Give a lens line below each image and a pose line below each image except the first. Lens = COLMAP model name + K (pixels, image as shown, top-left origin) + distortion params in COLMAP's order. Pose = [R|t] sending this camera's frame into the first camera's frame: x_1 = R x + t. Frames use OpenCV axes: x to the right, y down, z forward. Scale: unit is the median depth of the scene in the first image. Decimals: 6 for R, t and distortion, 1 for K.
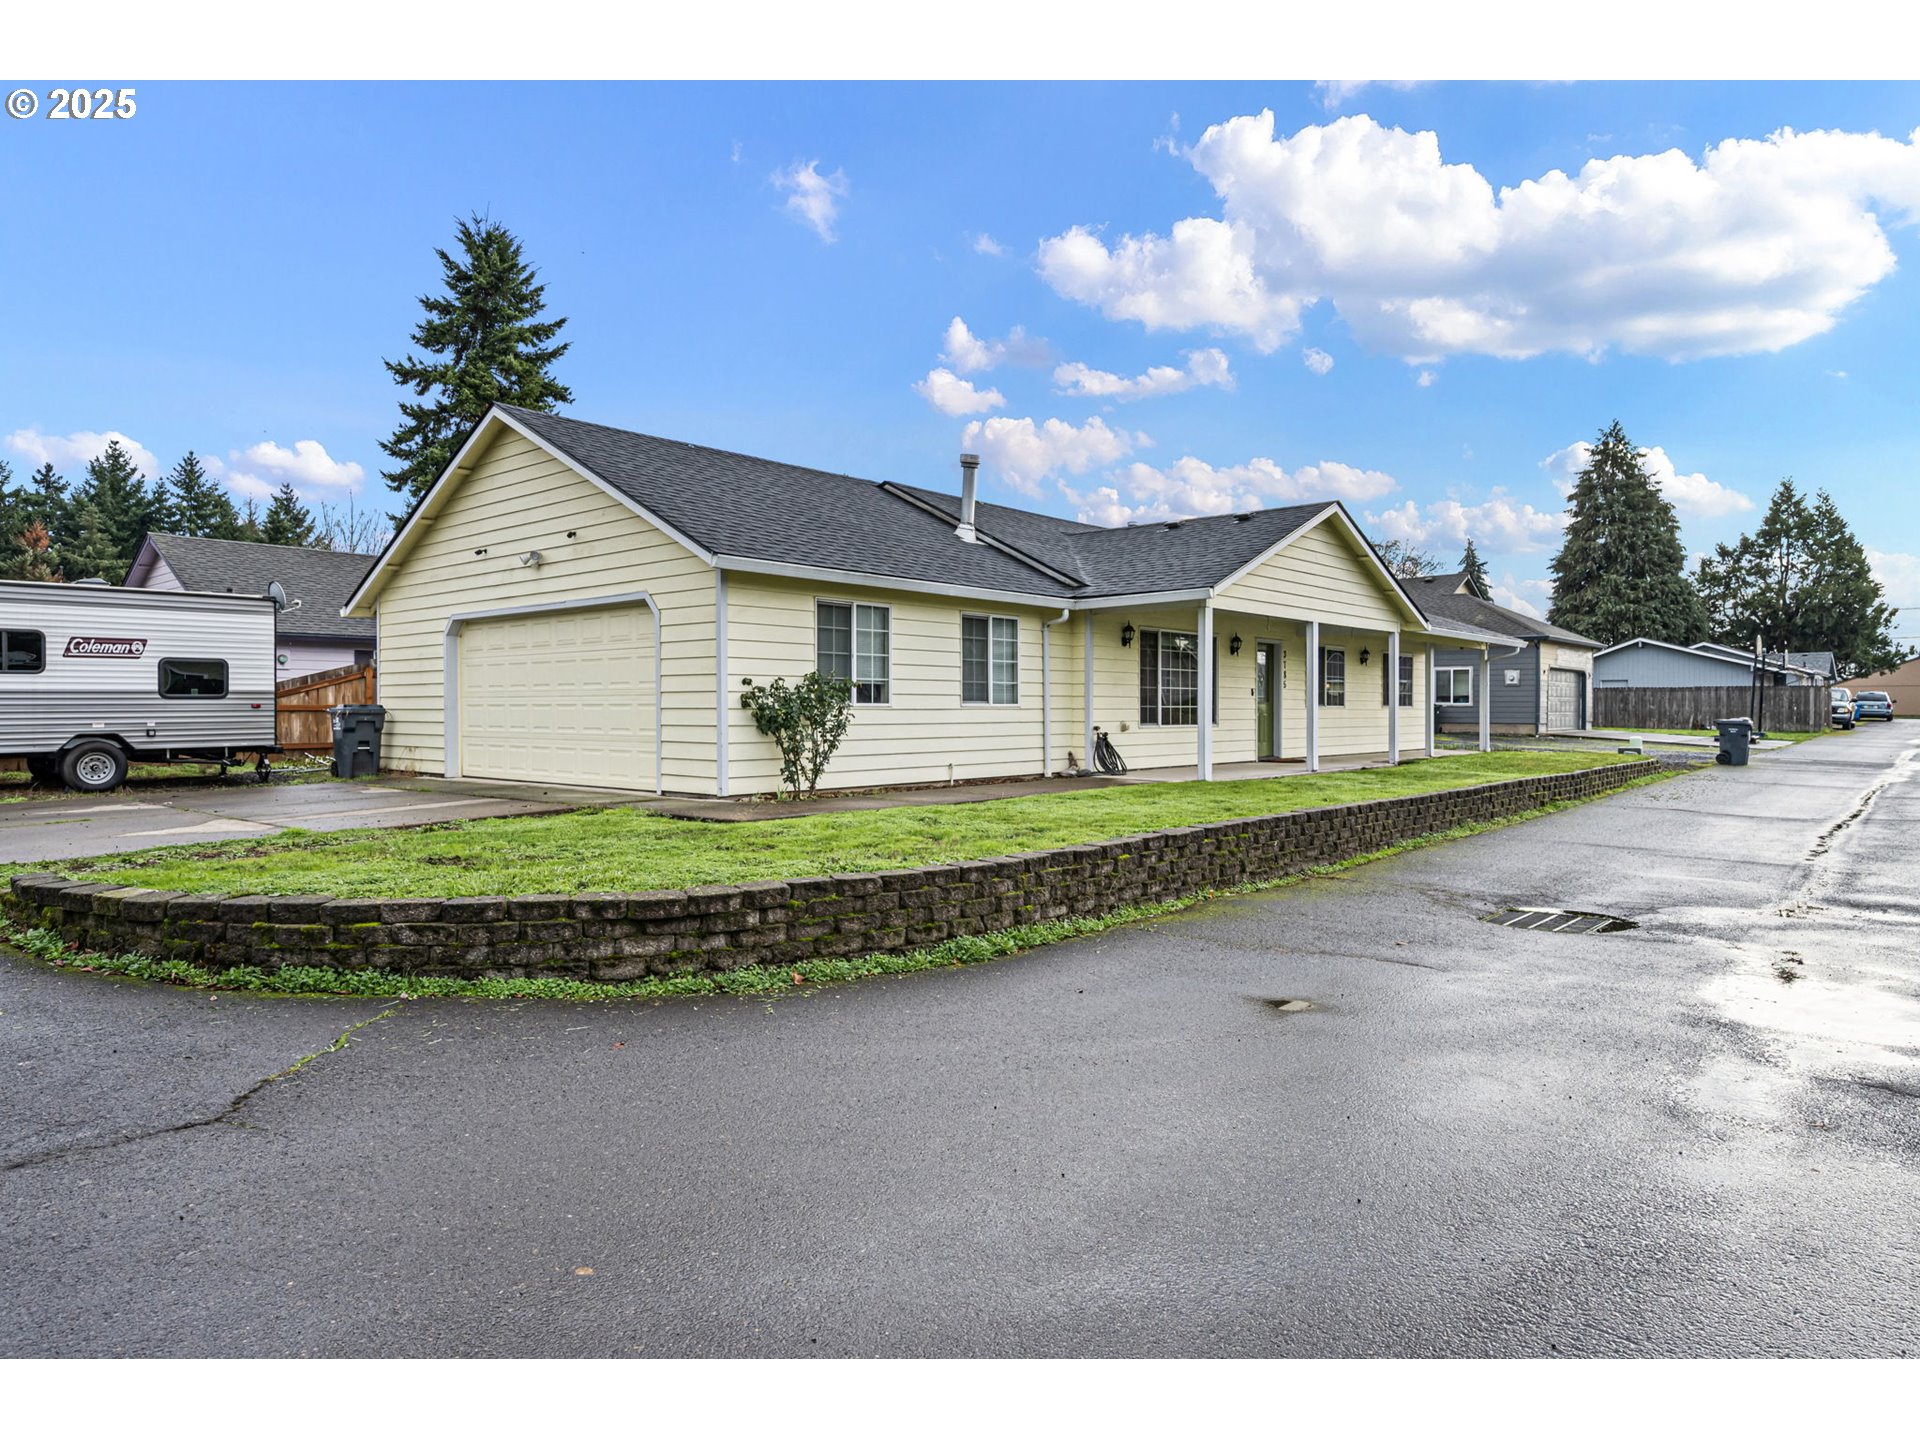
lens RADIAL K [[1211.5, 0, 940.0], [0, 1211.5, 729.0], [0, 0, 1]] dist [-0.005284, 0.002741]
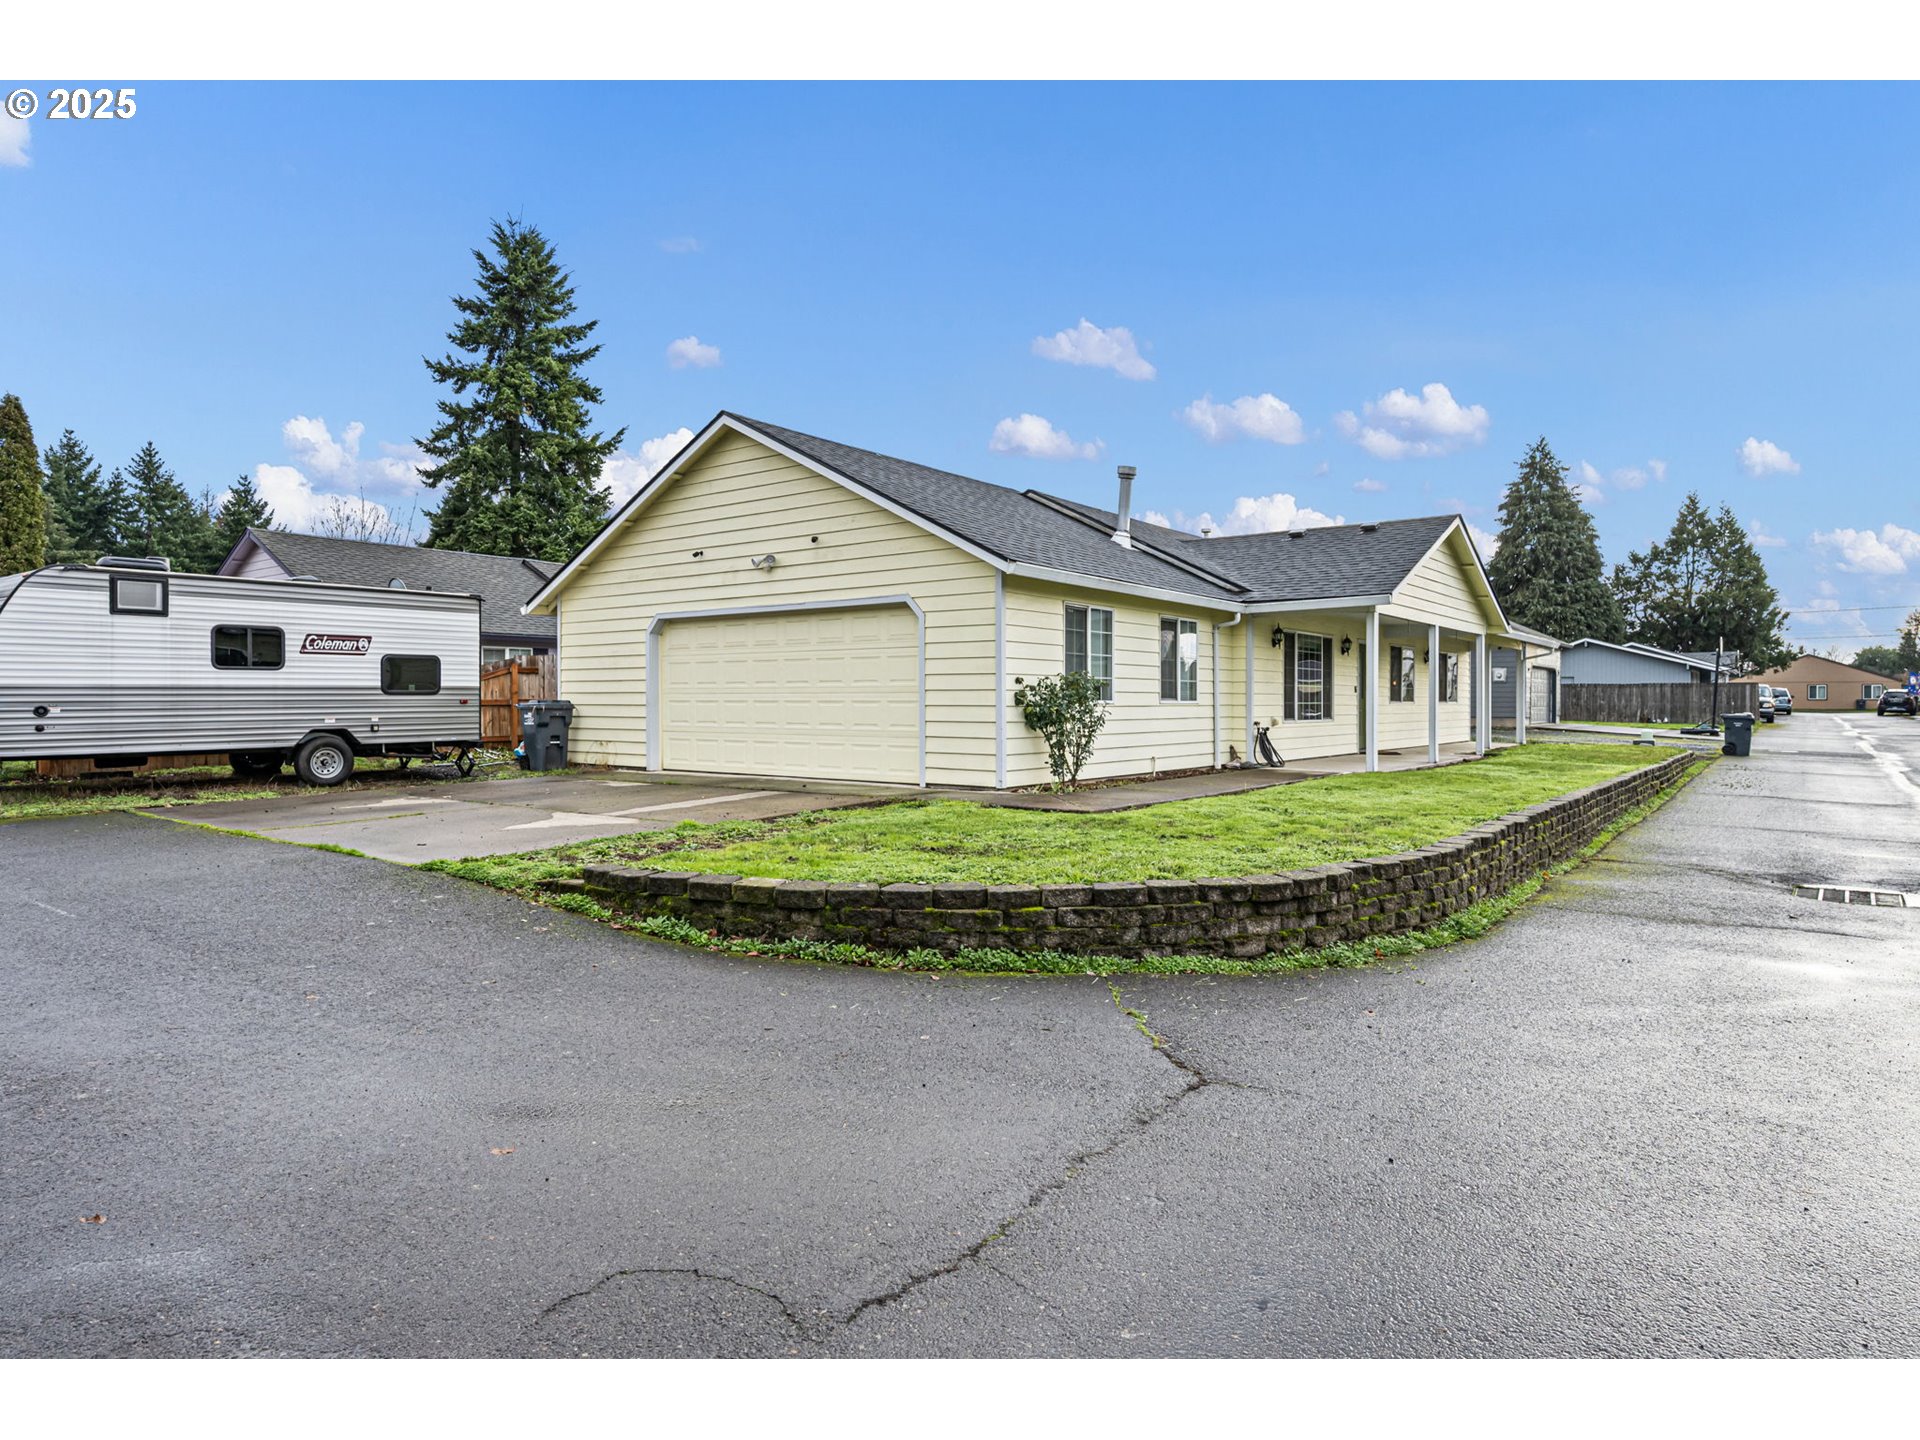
lens RADIAL K [[1169.5, 0, 933.0], [0, 1169.5, 722.2], [0, 0, 1]] dist [-0.002530, -0.002610]
pose [[0.997585, 0.000340, 0.069450, -0.235628], [-0.000430, 0.999999, 0.001287, -0.002937], [-0.069450, -0.001314, 0.997585, -0.016446]]
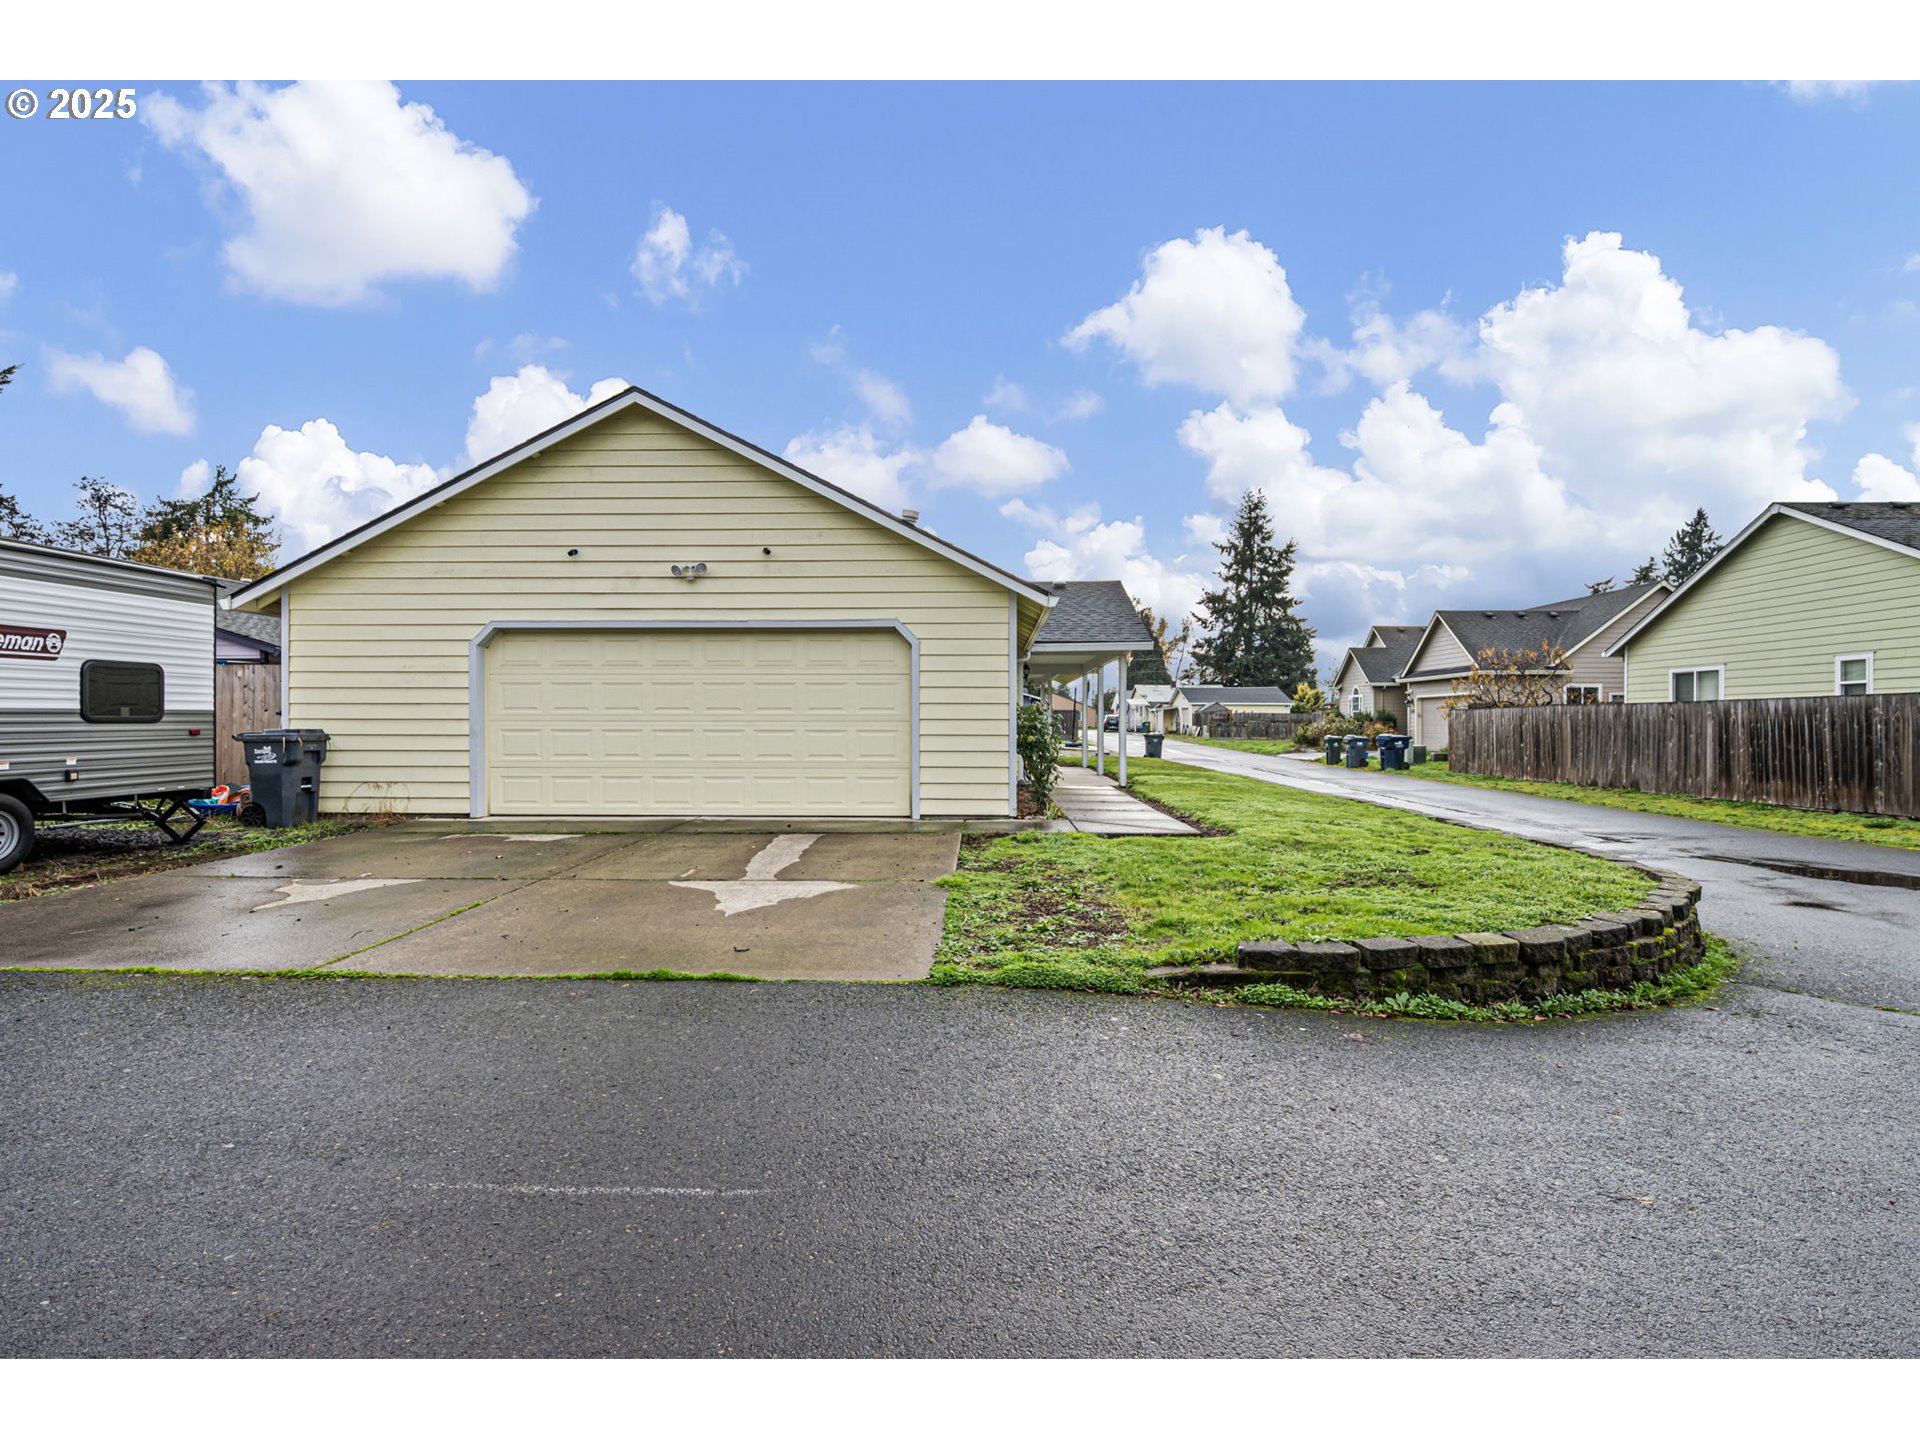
lens RADIAL K [[1003.0, 0, 986.1], [0, 1003.0, 723.5], [0, 0, 1]] dist [-0.003454, -0.001052]
pose [[0.747294, 0.000243, 0.664494, -0.603322], [0.008951, 0.999906, -0.010433, -0.013919], [-0.664434, 0.013745, 0.747221, 0.261093]]
